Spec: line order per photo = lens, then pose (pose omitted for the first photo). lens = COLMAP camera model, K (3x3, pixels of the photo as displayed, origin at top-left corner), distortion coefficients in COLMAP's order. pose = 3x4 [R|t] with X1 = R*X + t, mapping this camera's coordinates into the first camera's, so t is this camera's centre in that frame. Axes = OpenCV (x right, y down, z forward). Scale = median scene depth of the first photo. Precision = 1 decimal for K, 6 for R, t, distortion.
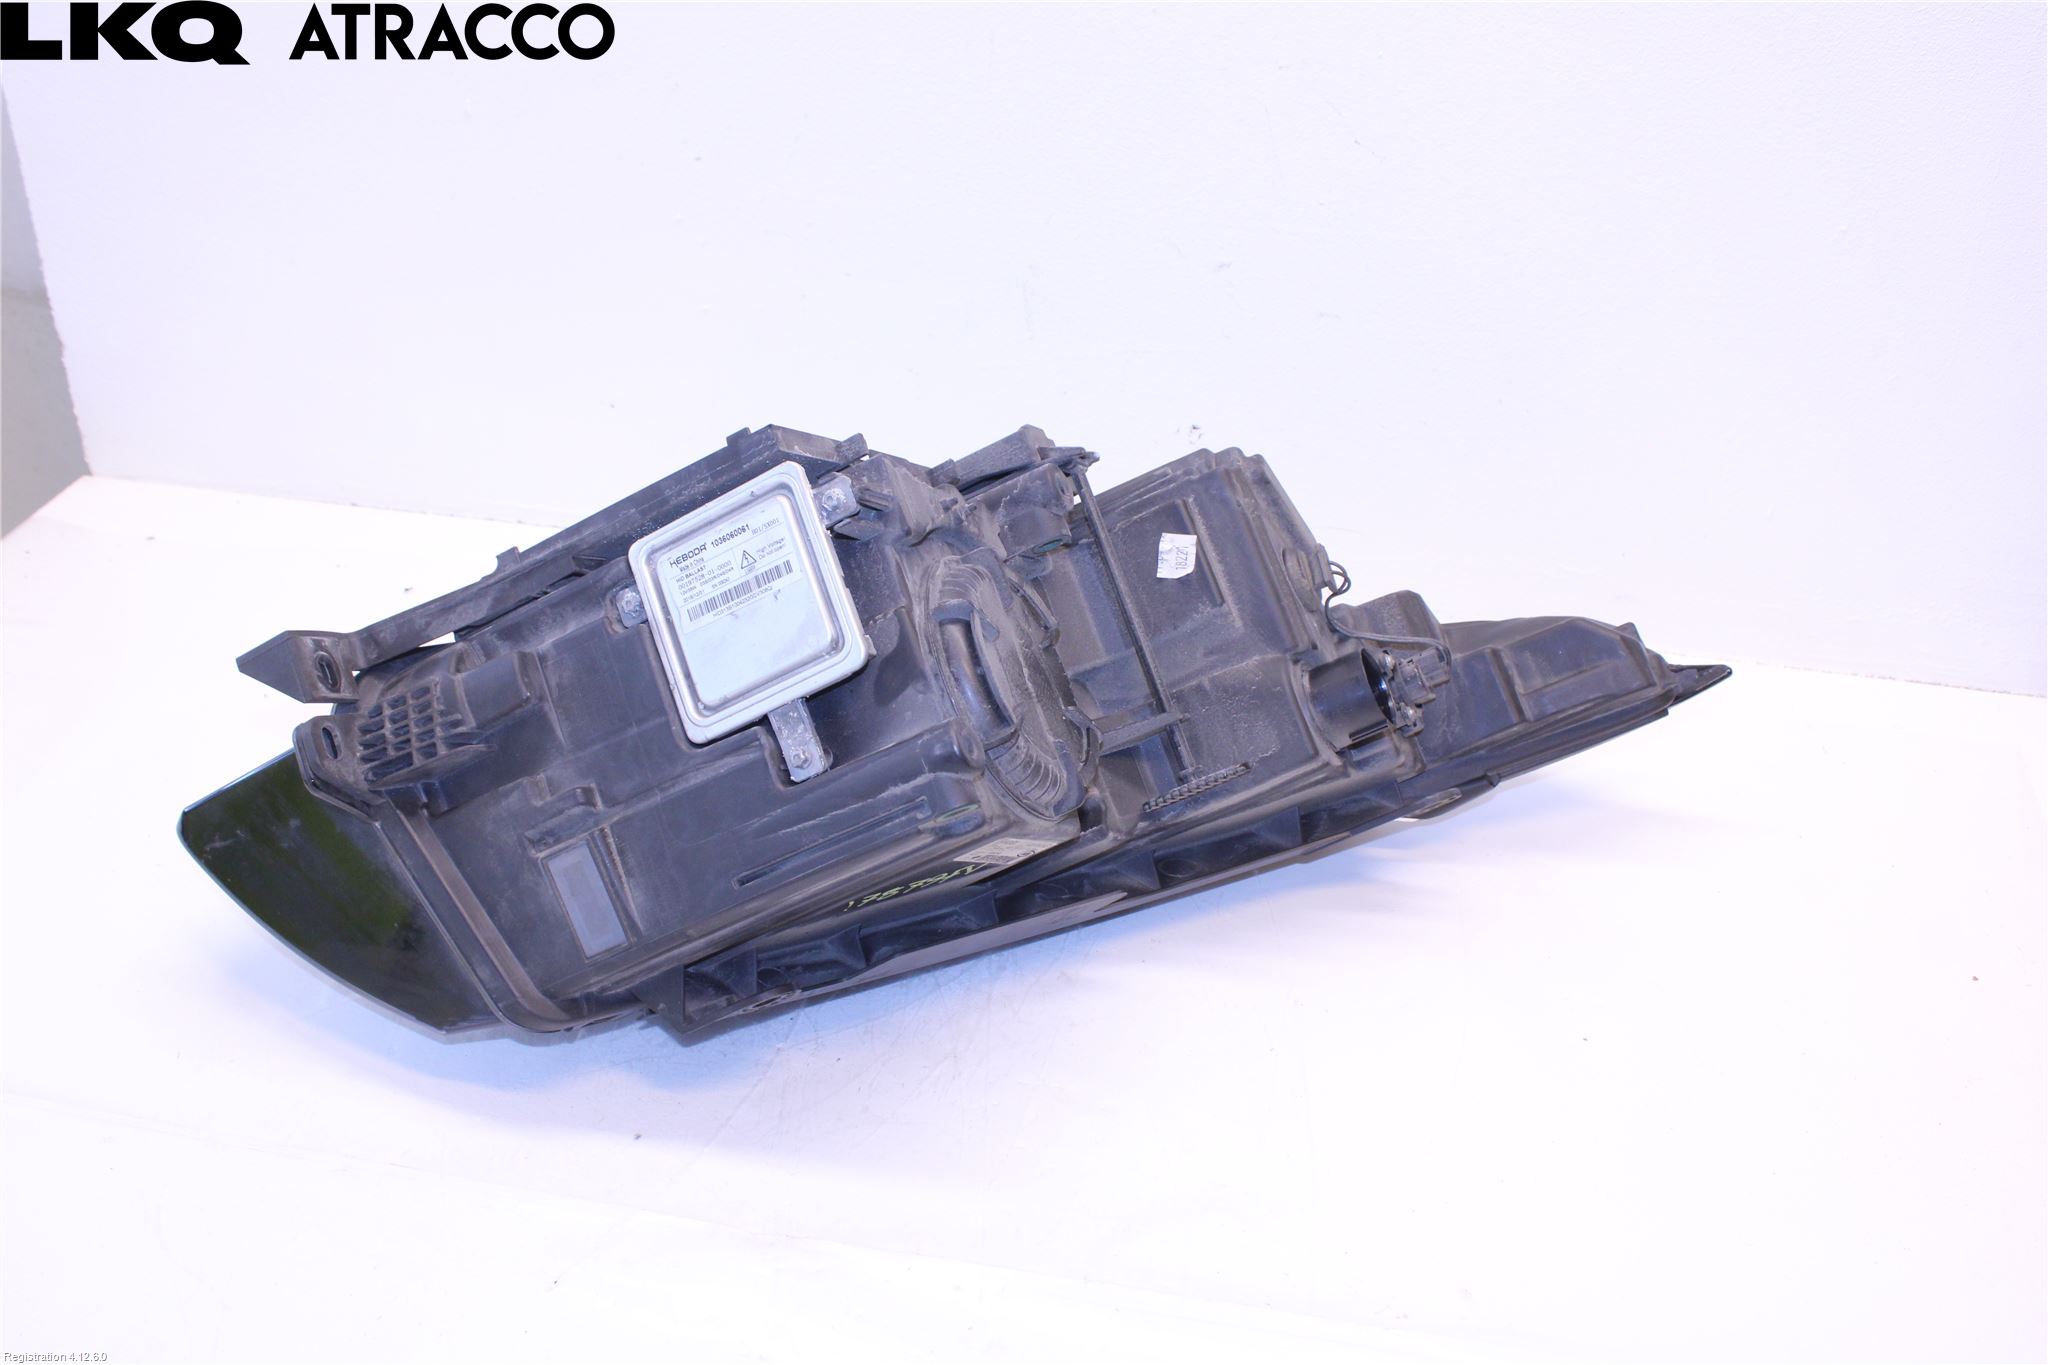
lens RADIAL K [[1984.1, 0, 1024.0], [0, 1984.1, 682.5], [0, 0, 1]] dist [-0.153473, 0.147518]
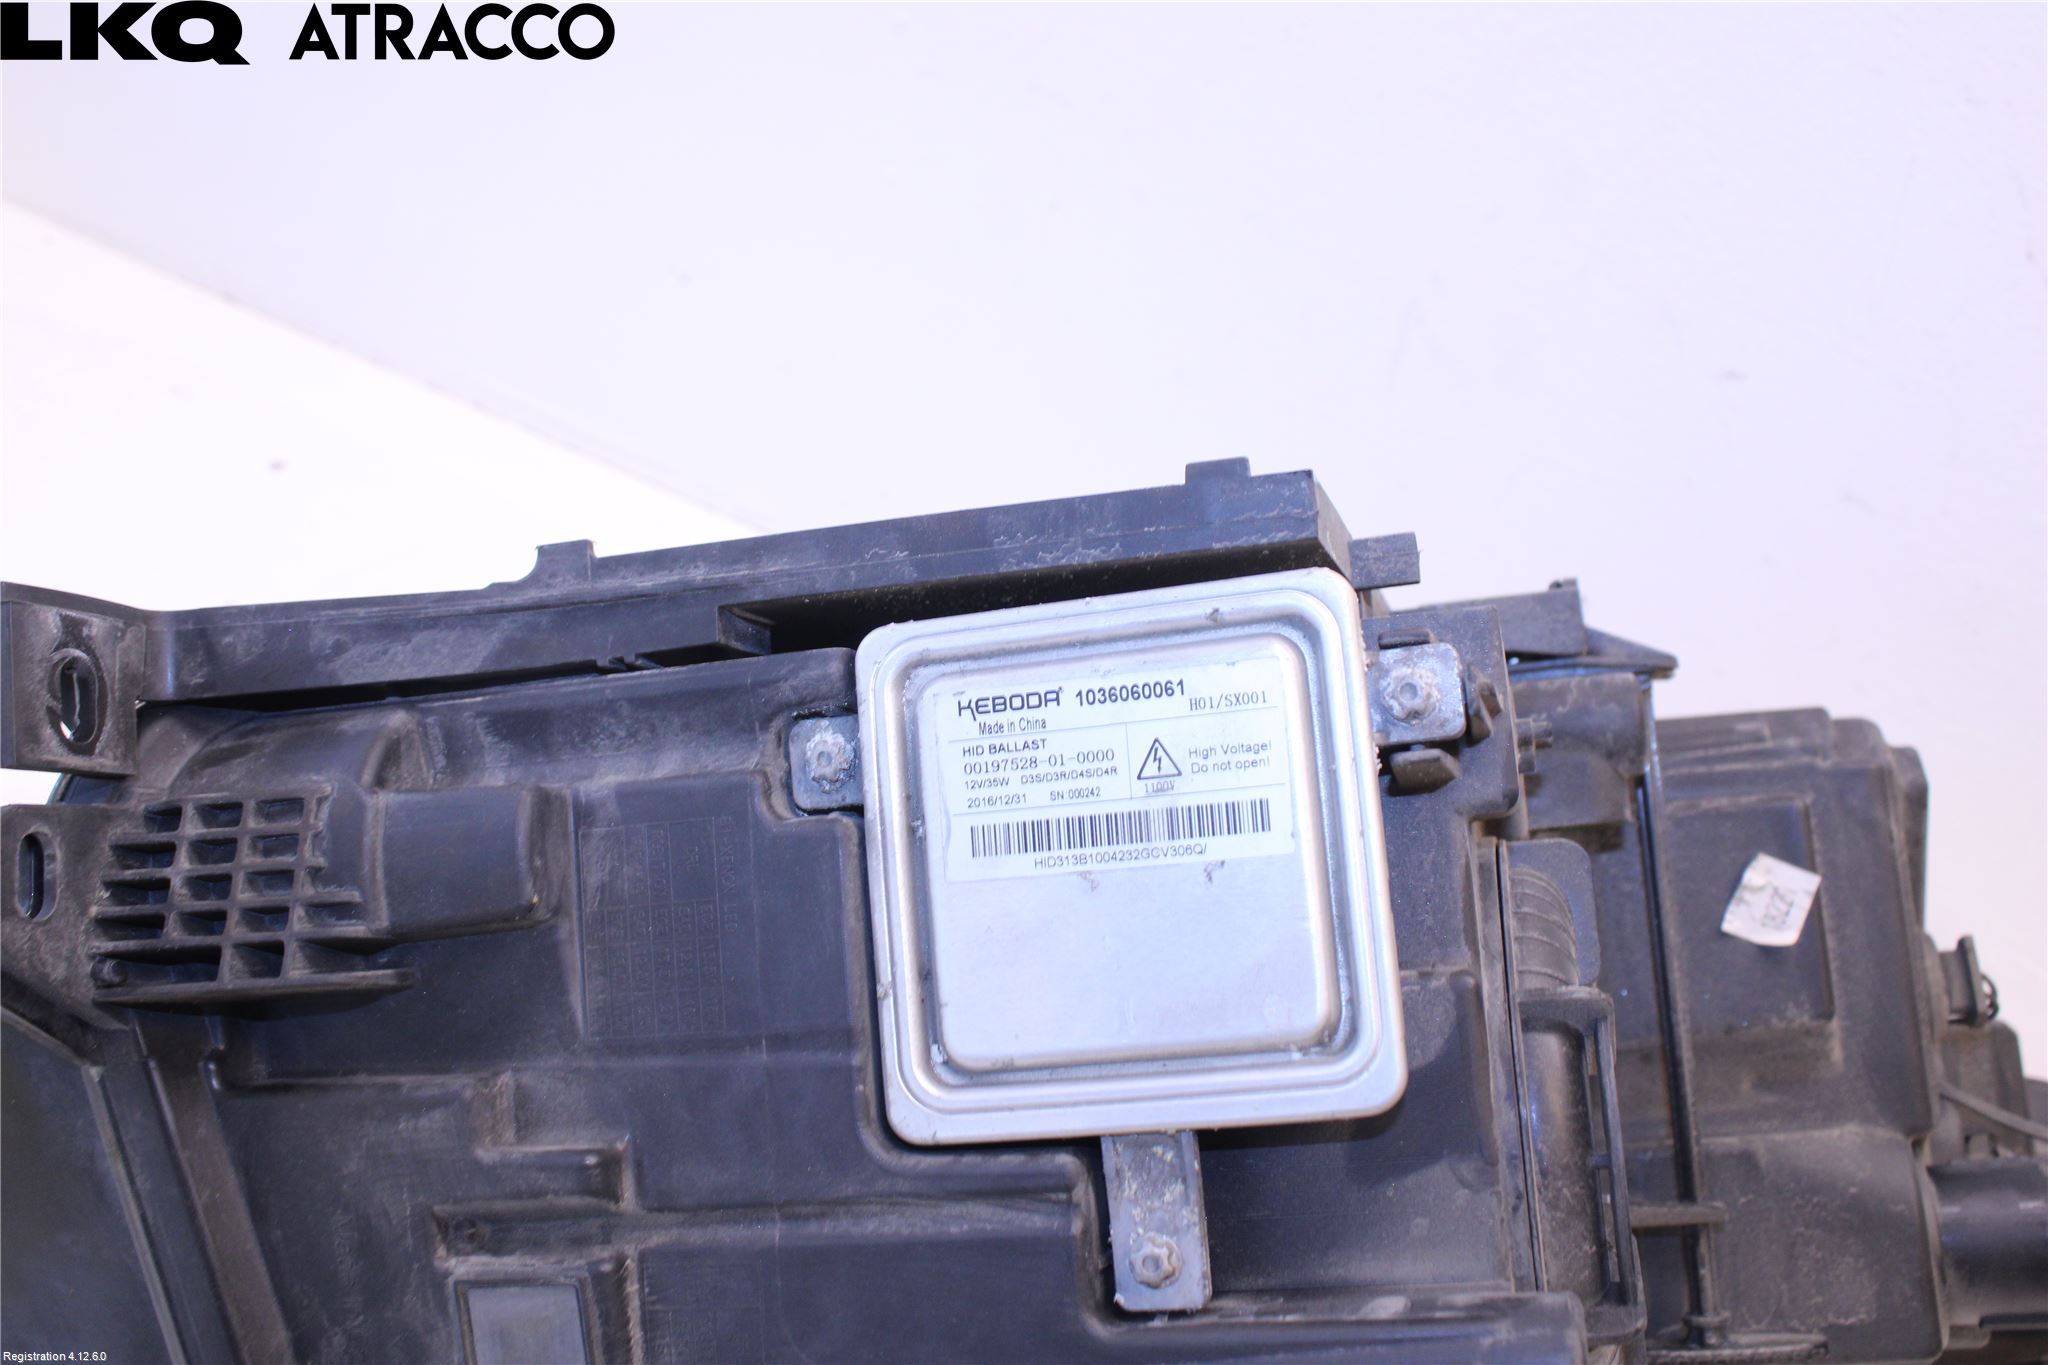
lens RADIAL K [[1984.1, 0, 1024.0], [0, 1984.1, 682.5], [0, 0, 1]] dist [-0.153473, 0.147518]
pose [[0.951725, 0.289230, 0.102789, -0.208564], [-0.289307, 0.957127, -0.014491, -0.062261], [-0.102573, -0.015946, 0.994598, 0.571531]]
